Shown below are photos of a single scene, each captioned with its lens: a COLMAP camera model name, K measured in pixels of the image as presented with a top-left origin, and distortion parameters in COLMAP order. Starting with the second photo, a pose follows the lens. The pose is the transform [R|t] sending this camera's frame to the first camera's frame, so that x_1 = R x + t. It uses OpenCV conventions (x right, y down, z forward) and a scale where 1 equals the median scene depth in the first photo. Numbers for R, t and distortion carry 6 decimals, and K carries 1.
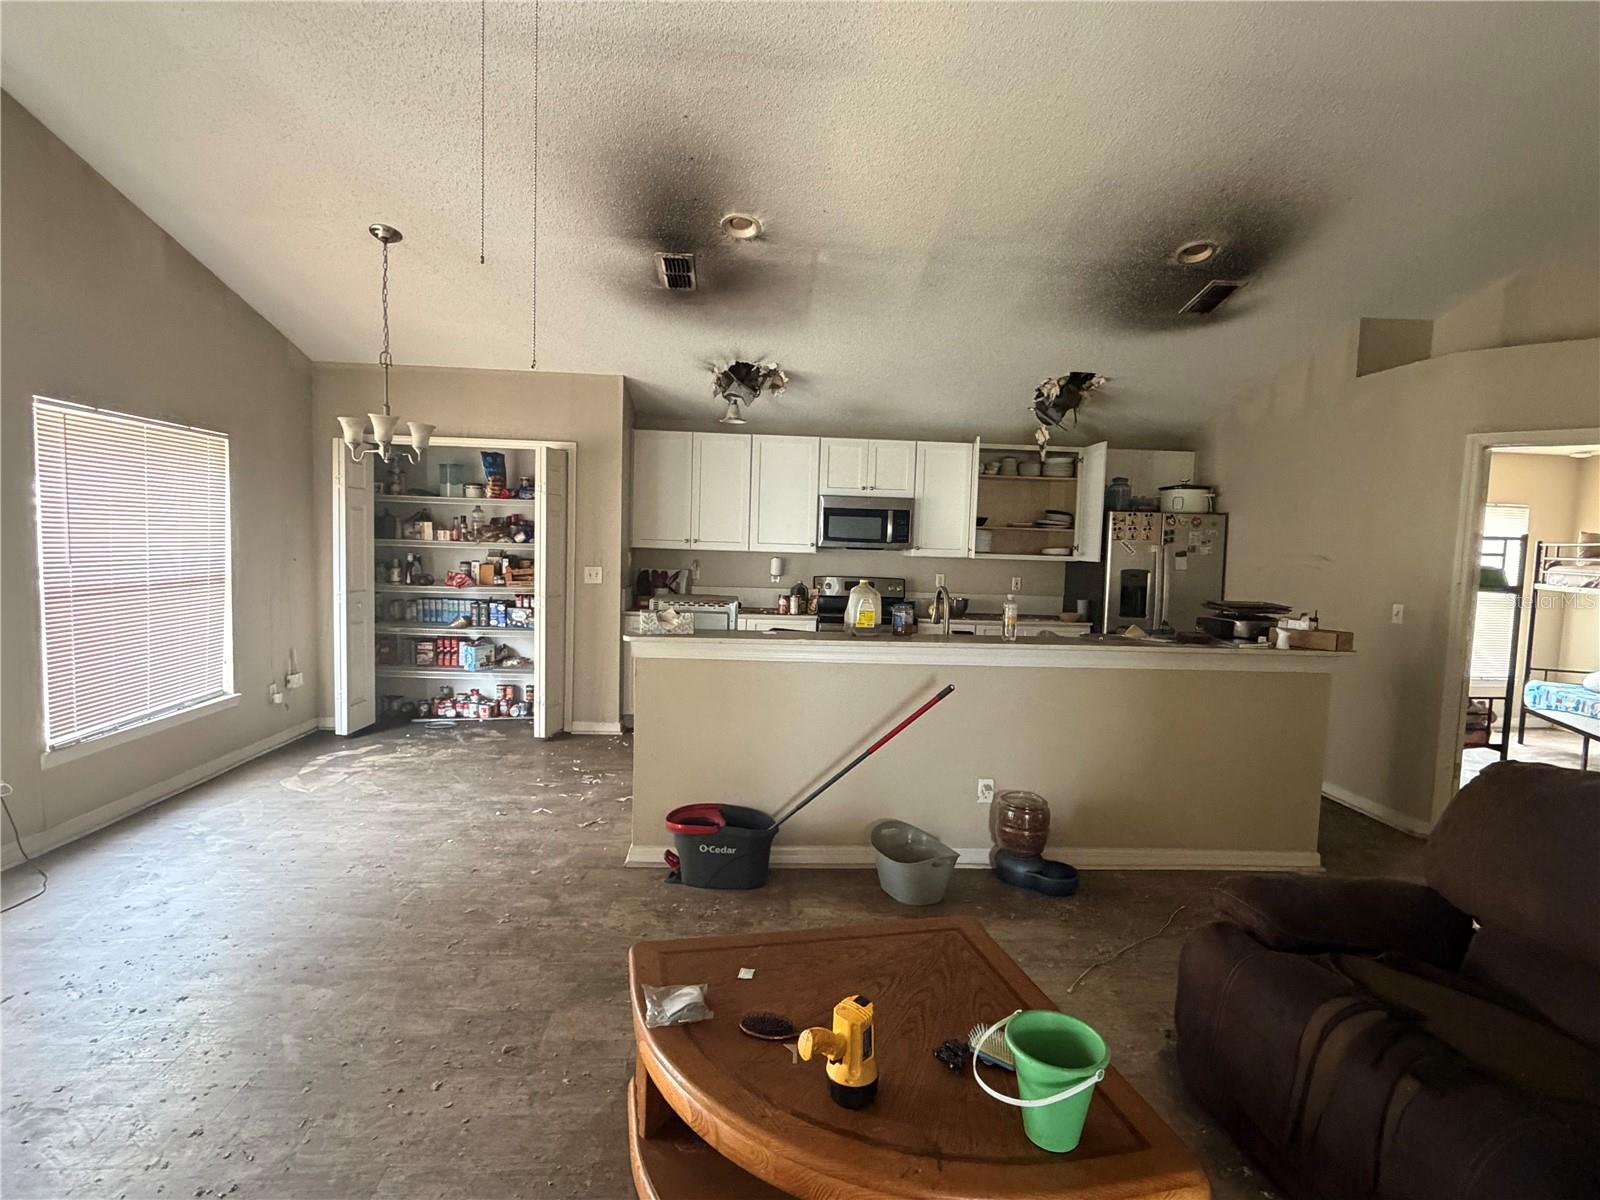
lens RADIAL K [[801.3, 0, 800.0], [0, 801.3, 600.0], [0, 0, 1]] dist [-0.001061, -0.002088]
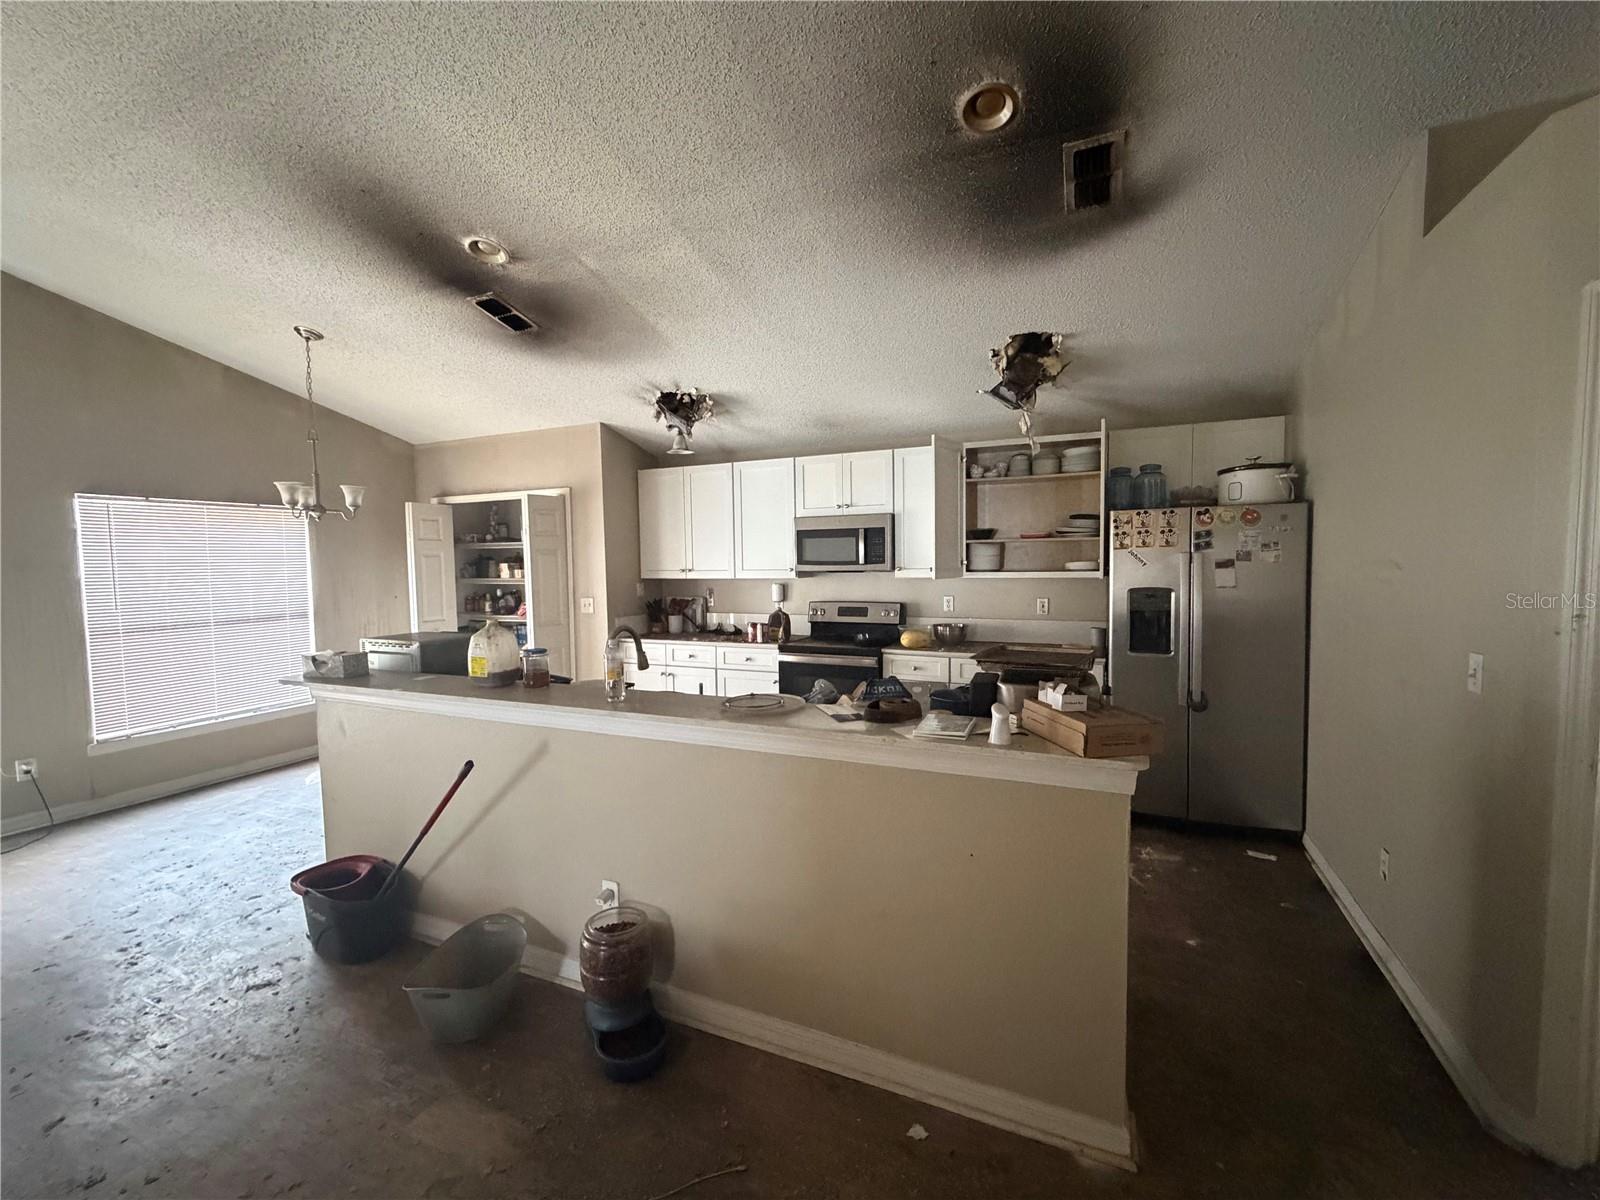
lens RADIAL K [[665.0, 0, 800.0], [0, 665.0, 600.0], [0, 0, 1]] dist [0.001531, 0.000085]
pose [[0.883536, -0.016278, -0.468081, 0.419419], [0.008854, 0.999798, -0.018056, -0.018872], [0.468280, 0.011809, 0.883501, 0.316022]]
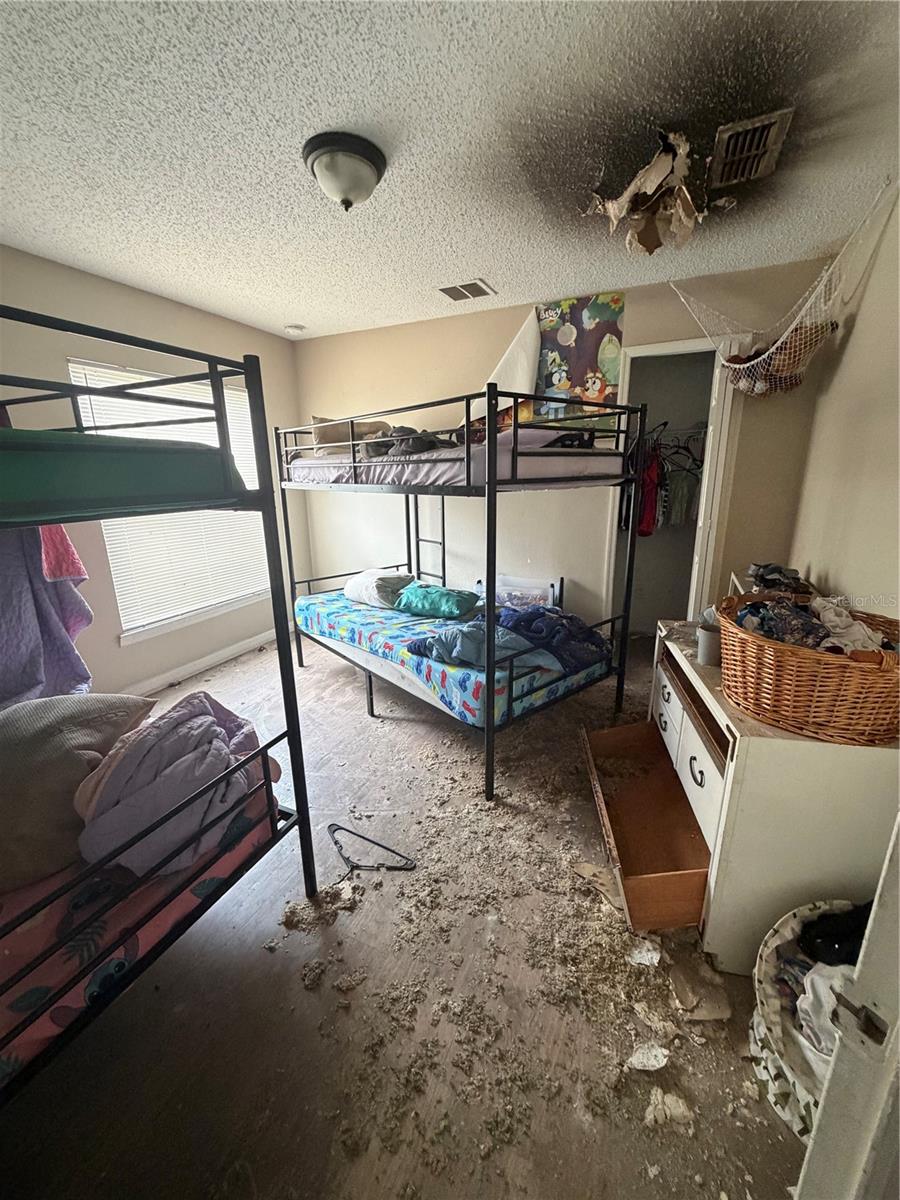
lens RADIAL K [[481.5, 0, 449.3], [0, 481.5, 596.0], [0, 0, 1]] dist [-0.000687, 0.000179]
pose [[0.464984, -0.264612, 0.844849, 0.600925], [0.096298, 0.963743, 0.248850, -0.015234], [-0.880066, -0.034354, 0.473606, 0.665051]]
